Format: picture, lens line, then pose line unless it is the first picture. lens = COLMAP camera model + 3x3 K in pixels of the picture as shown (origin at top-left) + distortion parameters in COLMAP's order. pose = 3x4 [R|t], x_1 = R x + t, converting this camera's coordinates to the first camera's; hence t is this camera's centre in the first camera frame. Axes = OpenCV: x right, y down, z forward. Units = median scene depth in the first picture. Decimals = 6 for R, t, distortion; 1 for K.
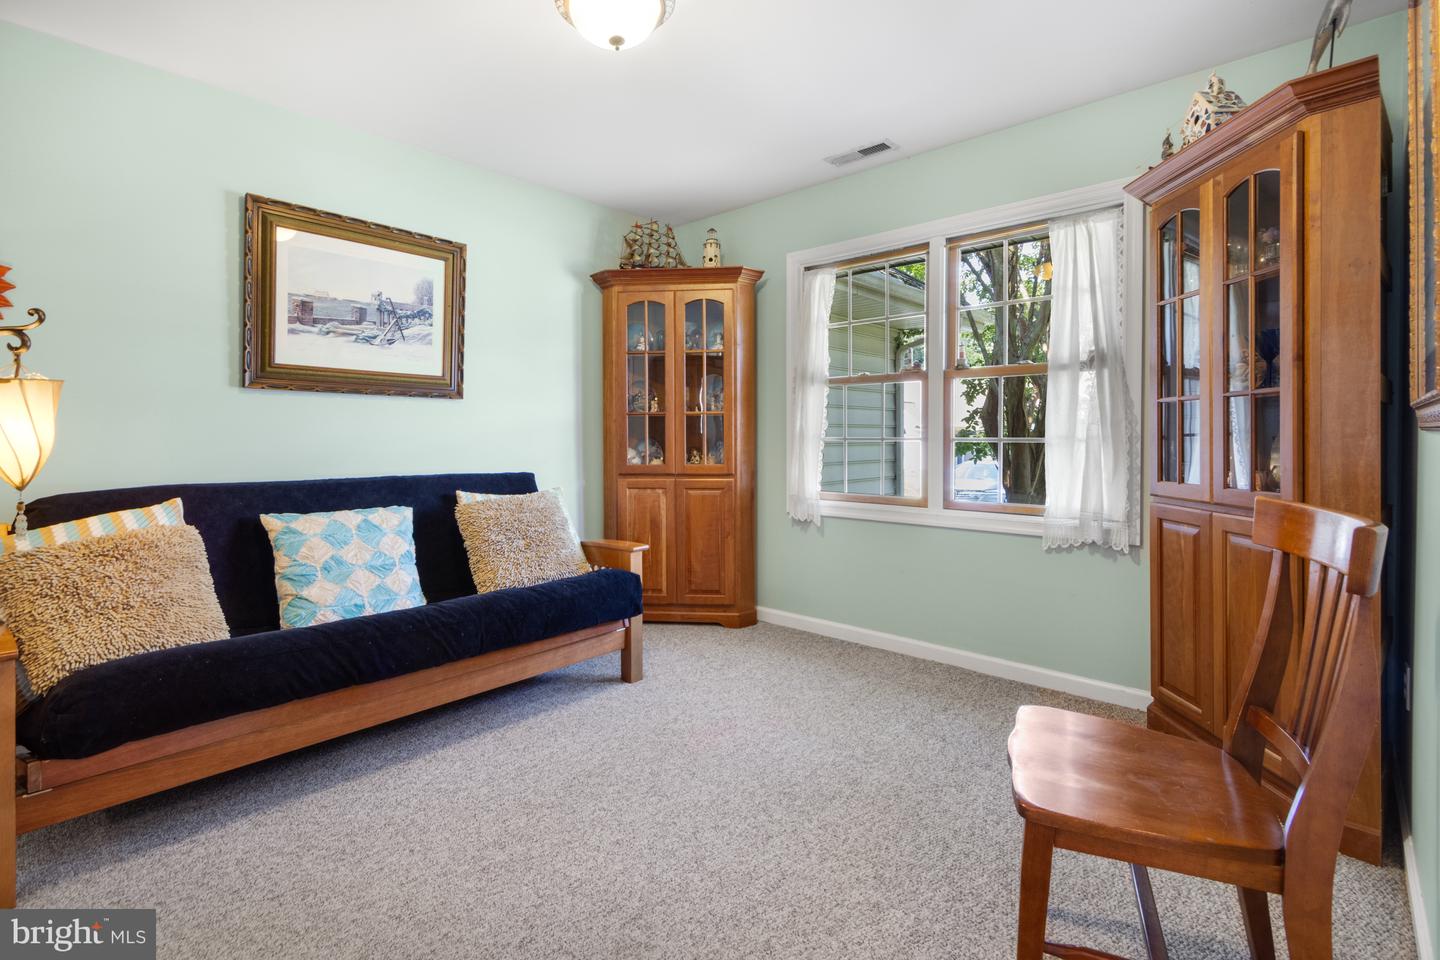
lens RADIAL K [[678.4, 0, 692.9], [0, 678.4, 442.7], [0, 0, 1]] dist [0.001866, -0.000003]
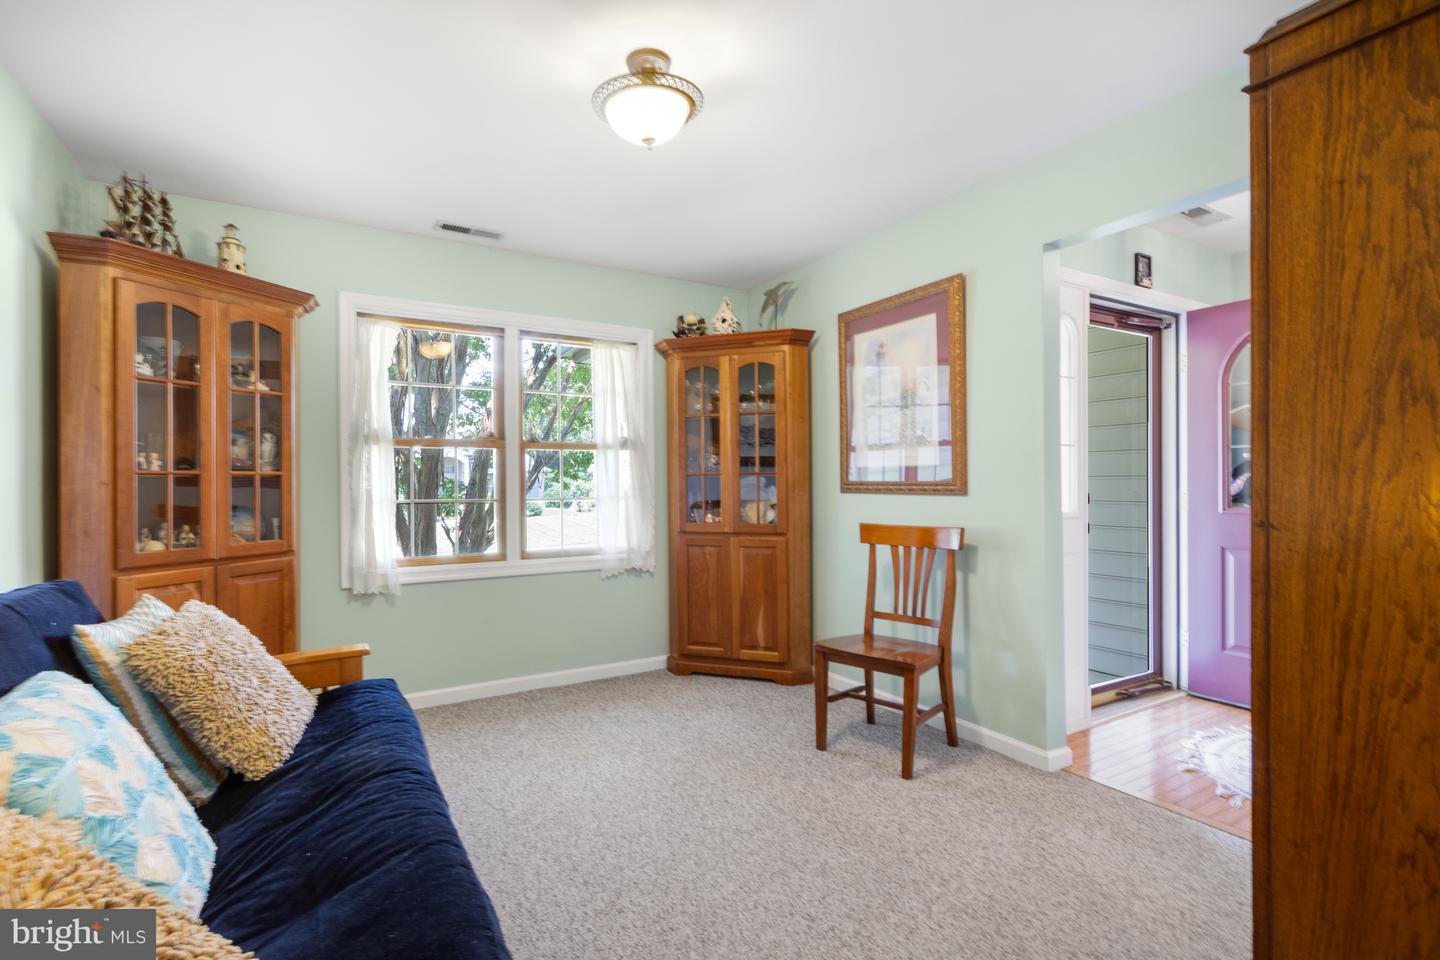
lens RADIAL K [[666.5, 0, 708.3], [0, 666.5, 485.0], [0, 0, 1]] dist [0.002513, 0.000153]
pose [[0.277115, -0.001177, 0.960836, -0.703401], [0.019278, 0.999805, -0.004335, -0.022197], [-0.960643, 0.019724, 0.277084, 0.398706]]
